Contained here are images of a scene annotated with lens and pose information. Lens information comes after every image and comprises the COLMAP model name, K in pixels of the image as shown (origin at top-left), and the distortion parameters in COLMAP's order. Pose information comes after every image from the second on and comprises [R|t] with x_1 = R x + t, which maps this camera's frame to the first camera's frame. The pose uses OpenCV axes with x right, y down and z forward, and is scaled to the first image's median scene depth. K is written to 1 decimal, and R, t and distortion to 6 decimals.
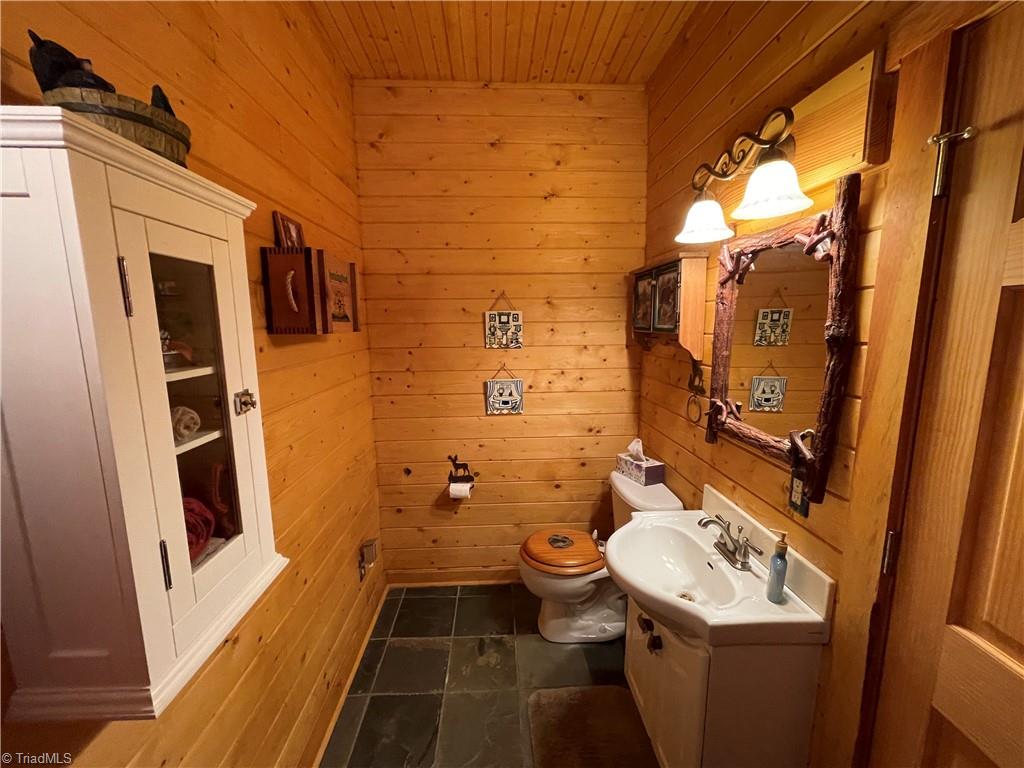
lens RADIAL K [[414.8, 0, 511.9], [0, 414.8, 385.2], [0, 0, 1]] dist [-0.000950, 0.000980]
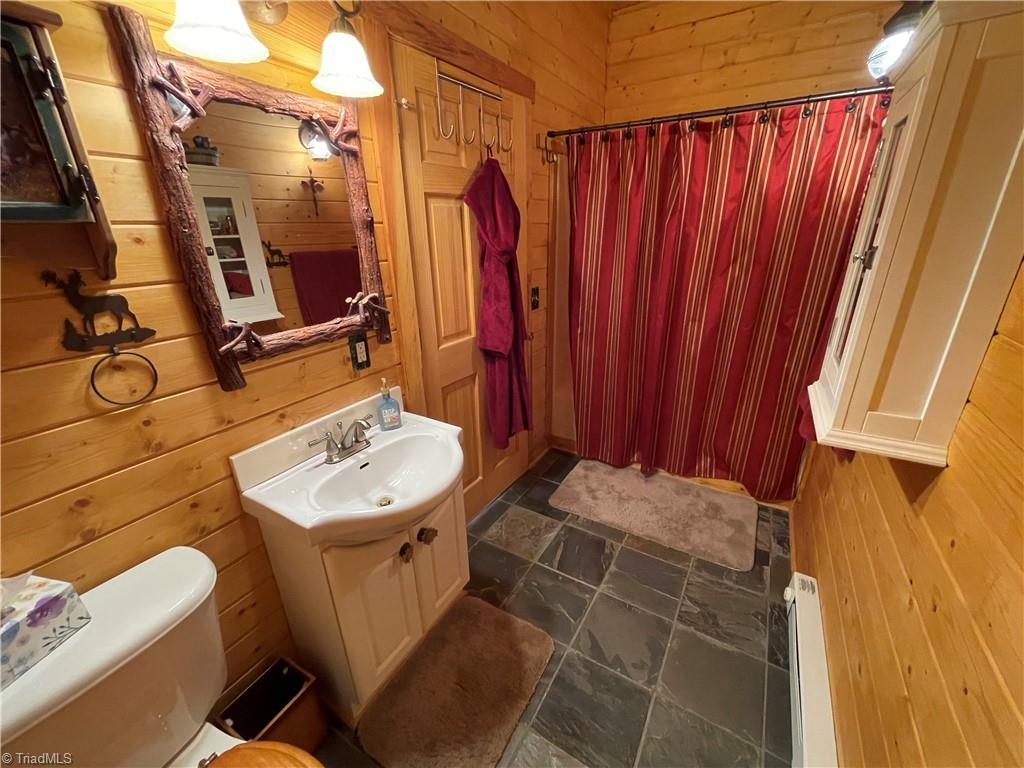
lens RADIAL K [[414.8, 0, 514.4], [0, 414.8, 384.3], [0, 0, 1]] dist [-0.000950, 0.000980]
pose [[-0.838557, -0.173162, 0.516562, -0.323376], [0.106089, 0.878096, 0.466575, -0.173904], [-0.534384, 0.446051, -0.717963, 1.548284]]
